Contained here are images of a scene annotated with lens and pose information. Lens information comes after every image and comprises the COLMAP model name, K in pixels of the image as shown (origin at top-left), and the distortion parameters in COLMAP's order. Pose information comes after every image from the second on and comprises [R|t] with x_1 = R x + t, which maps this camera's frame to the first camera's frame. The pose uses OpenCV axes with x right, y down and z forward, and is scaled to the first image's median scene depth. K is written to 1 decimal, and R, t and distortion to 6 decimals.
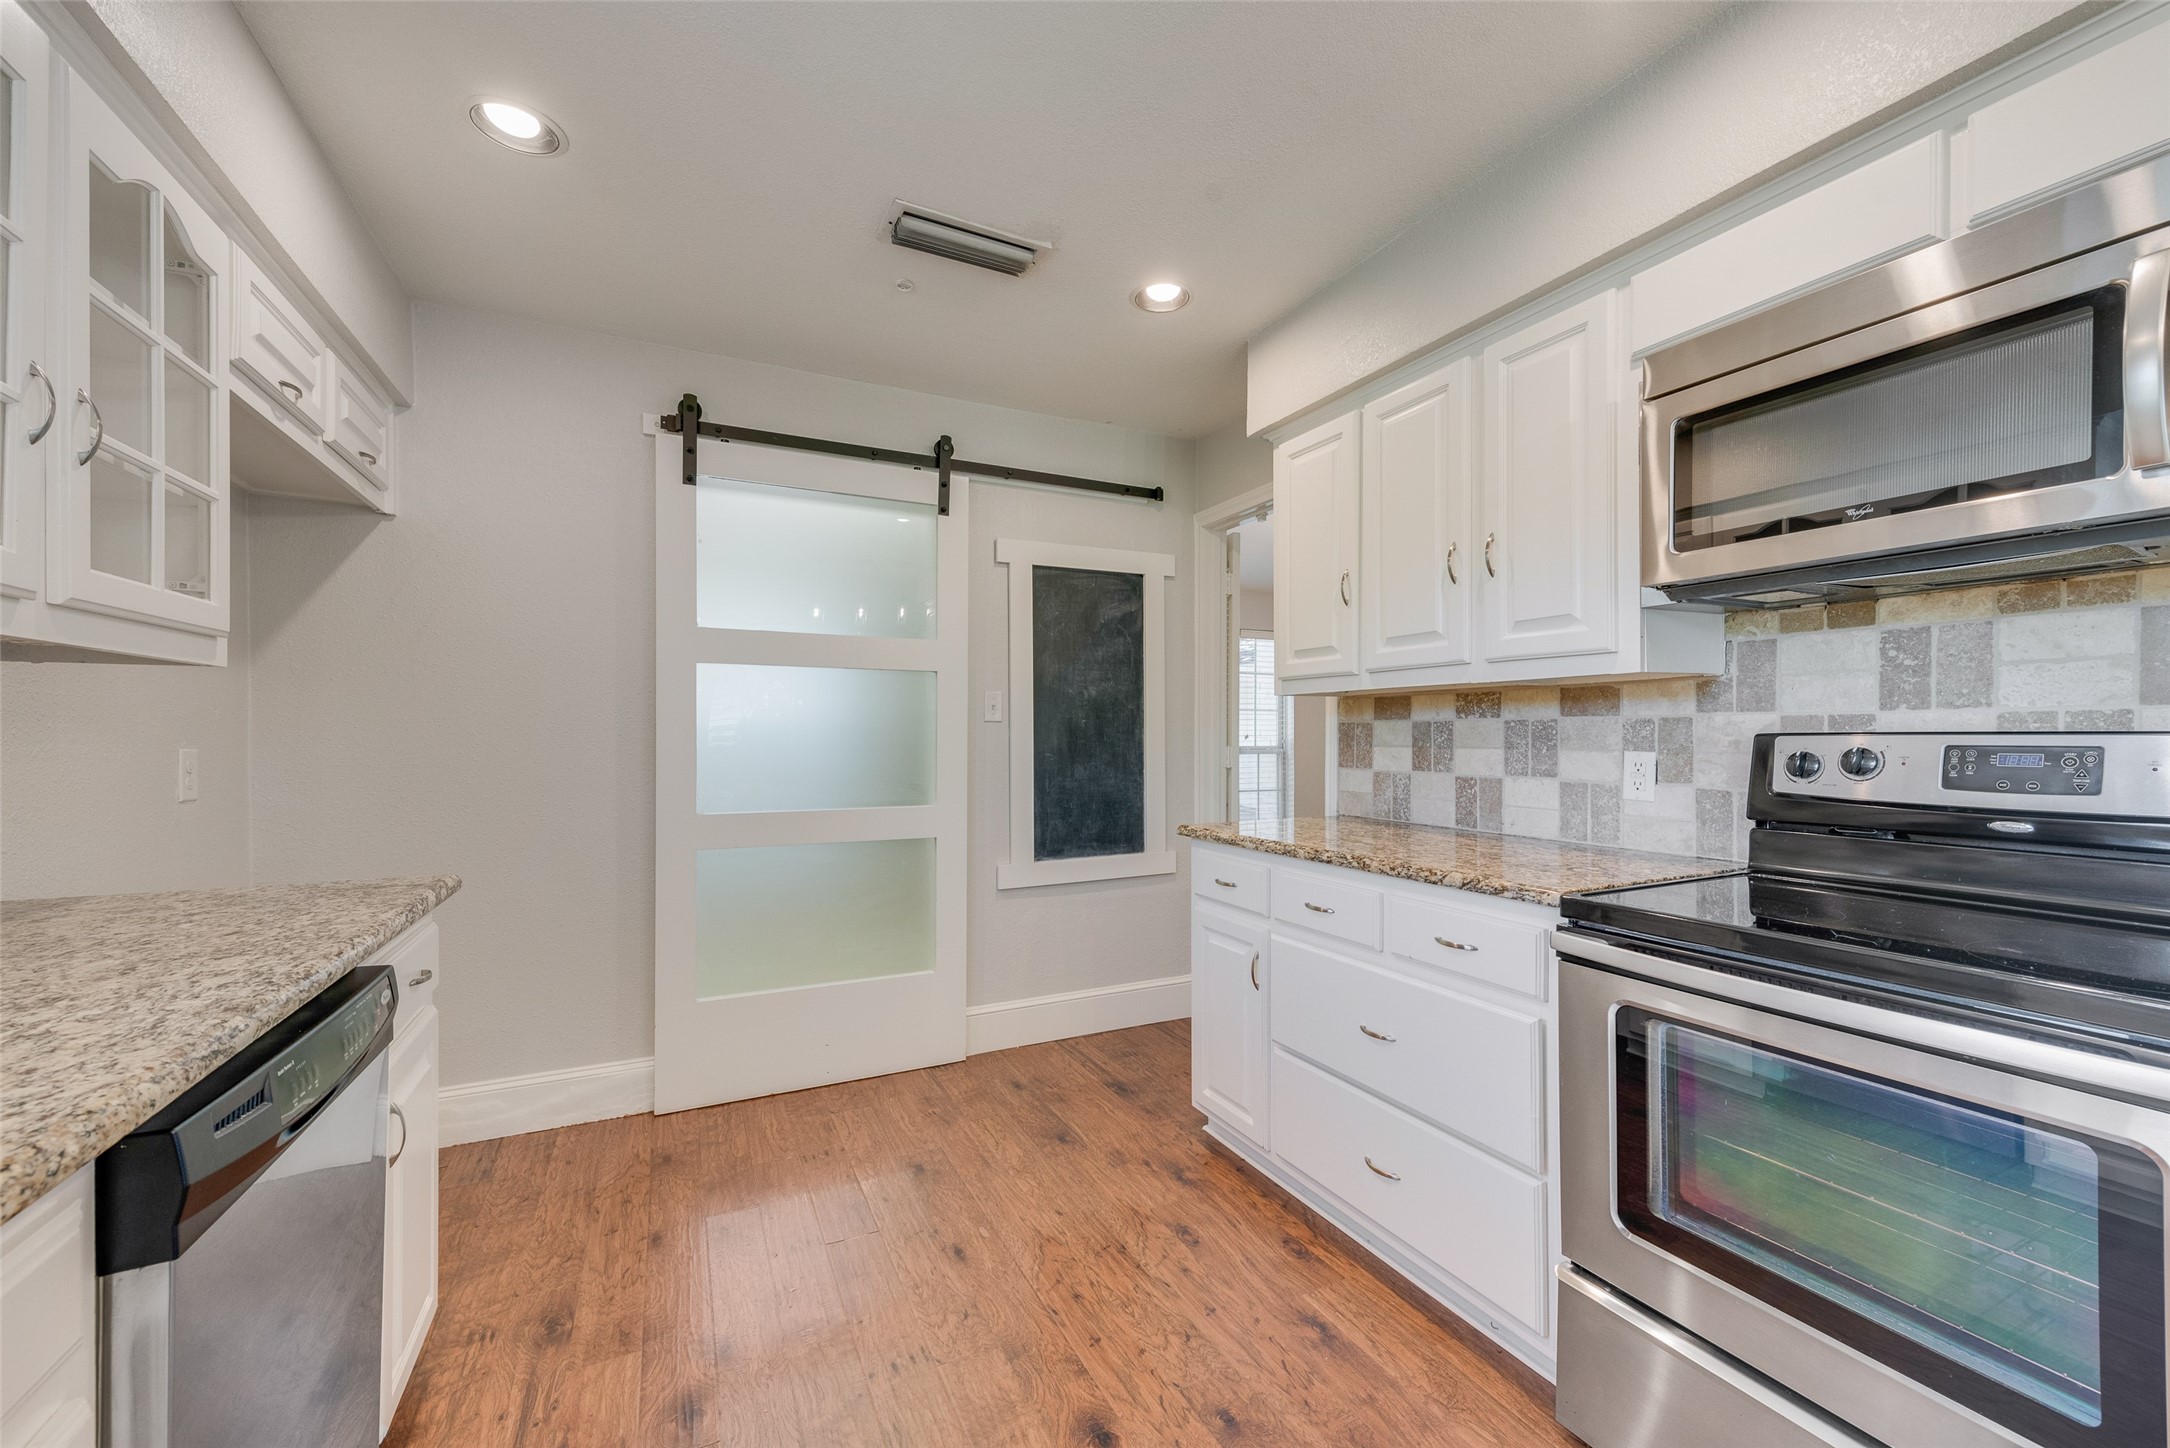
lens RADIAL K [[855.0, 0, 1096.0], [0, 855.0, 732.4], [0, 0, 1]] dist [0.019032, -0.004524]
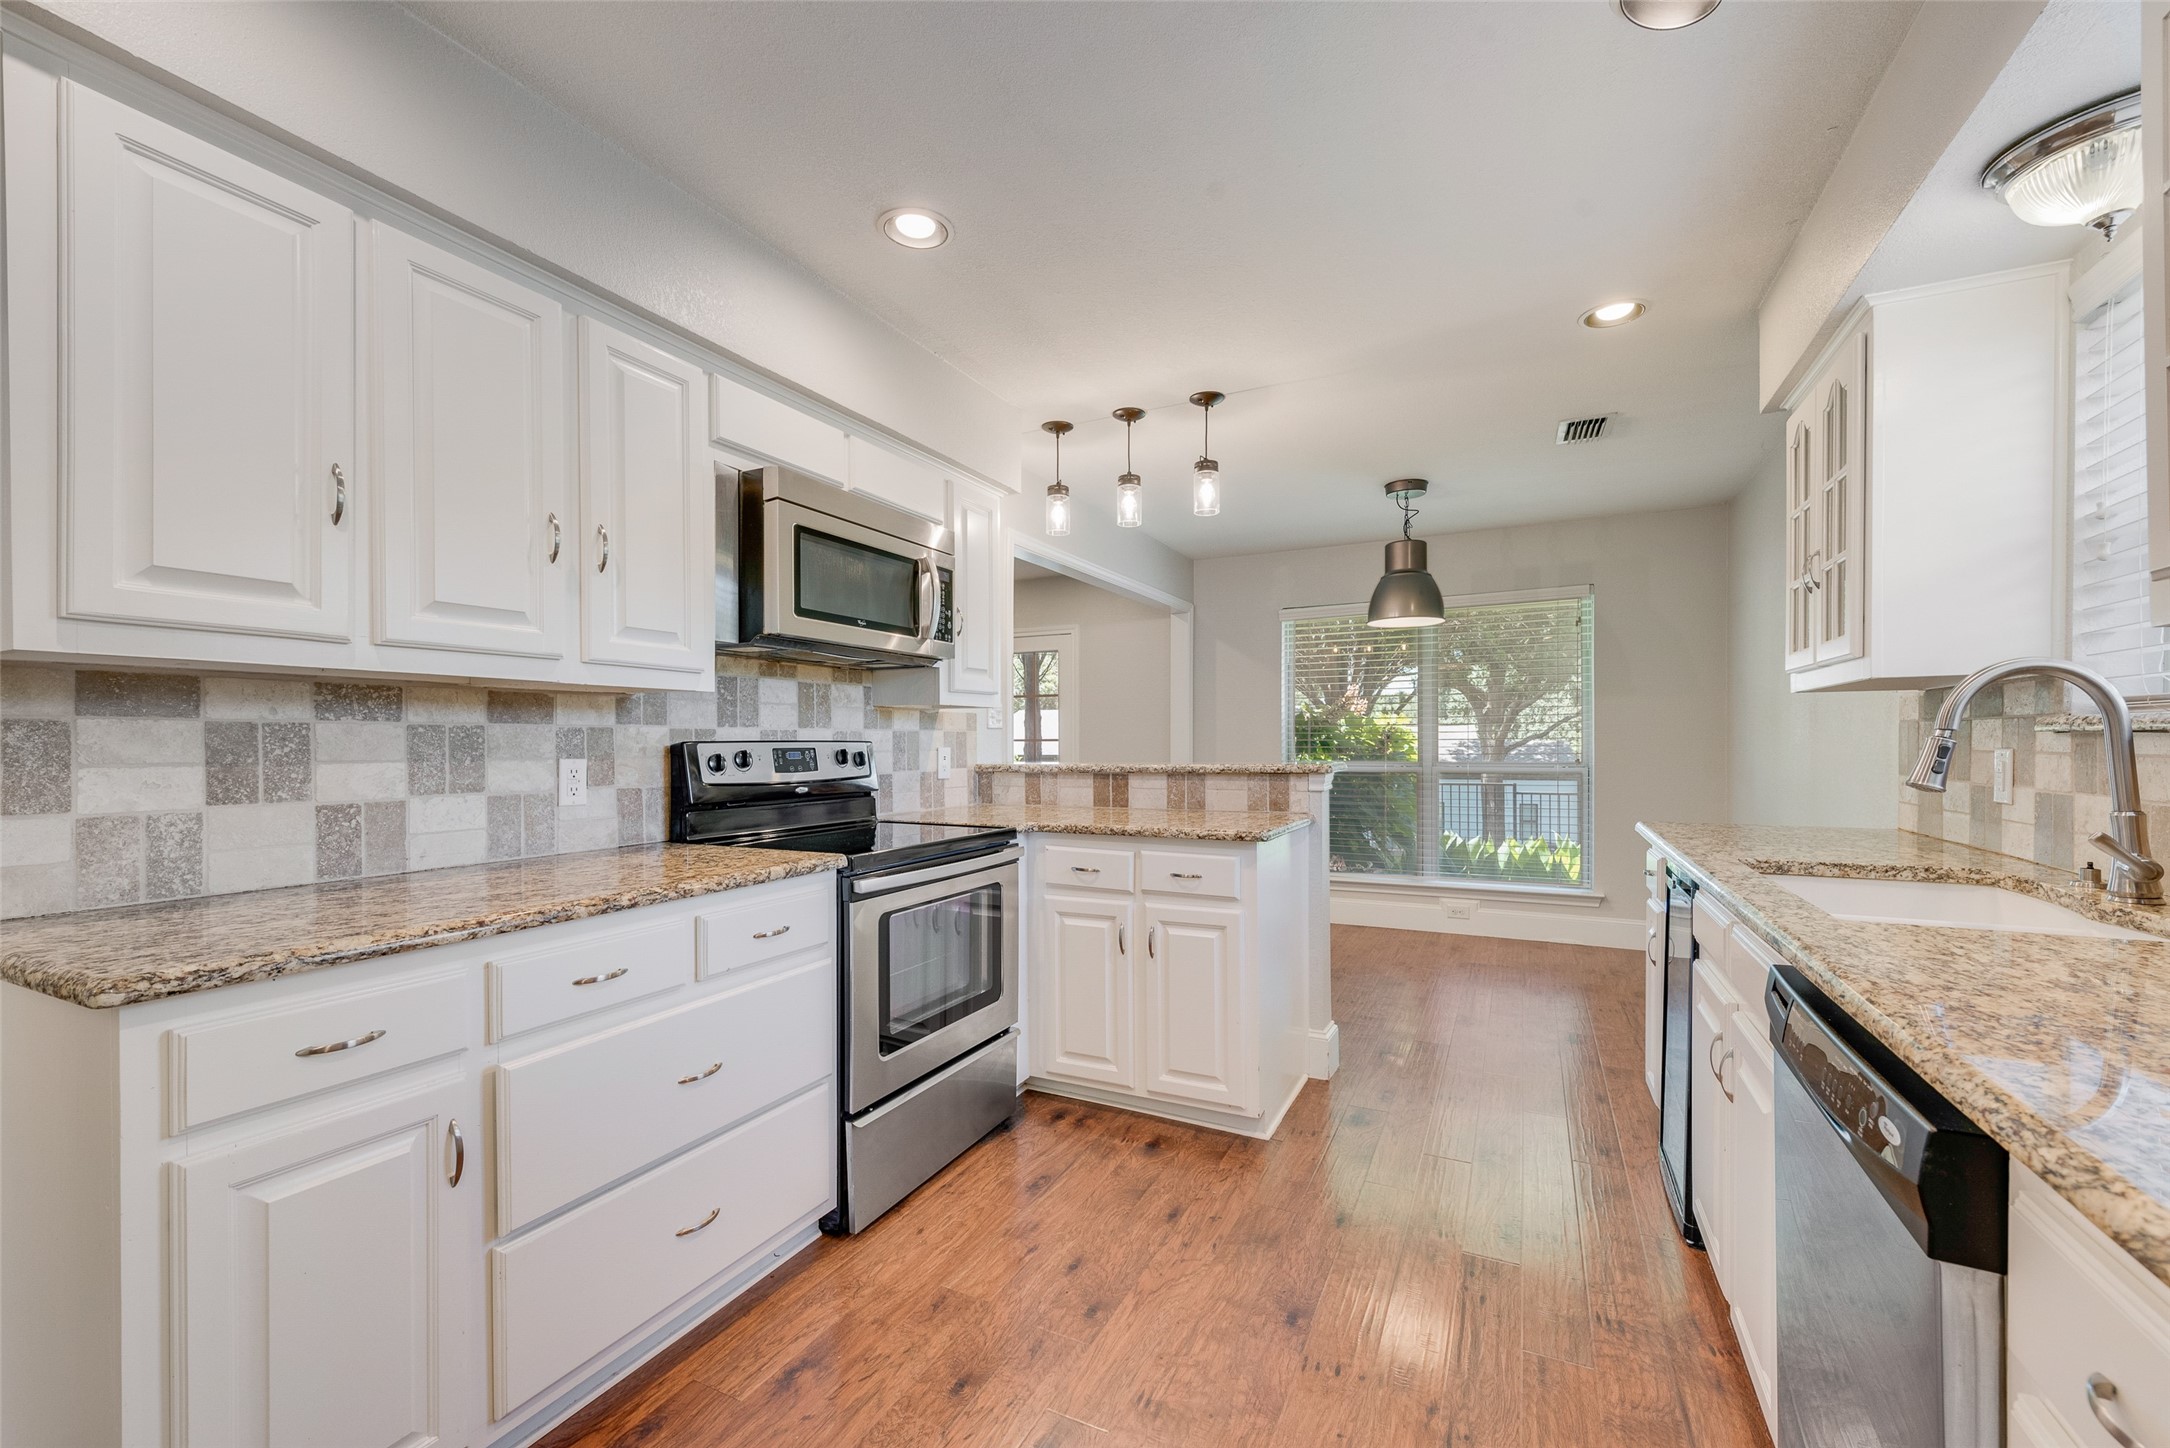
lens RADIAL K [[855.0, 0, 1075.4], [0, 855.0, 745.0], [0, 0, 1]] dist [0.019032, -0.004524]
pose [[-0.584521, 0.003400, 0.811372, -0.578597], [0.005738, 0.999984, -0.000056, 0.008721], [-0.811358, 0.004623, -0.584531, 1.101120]]
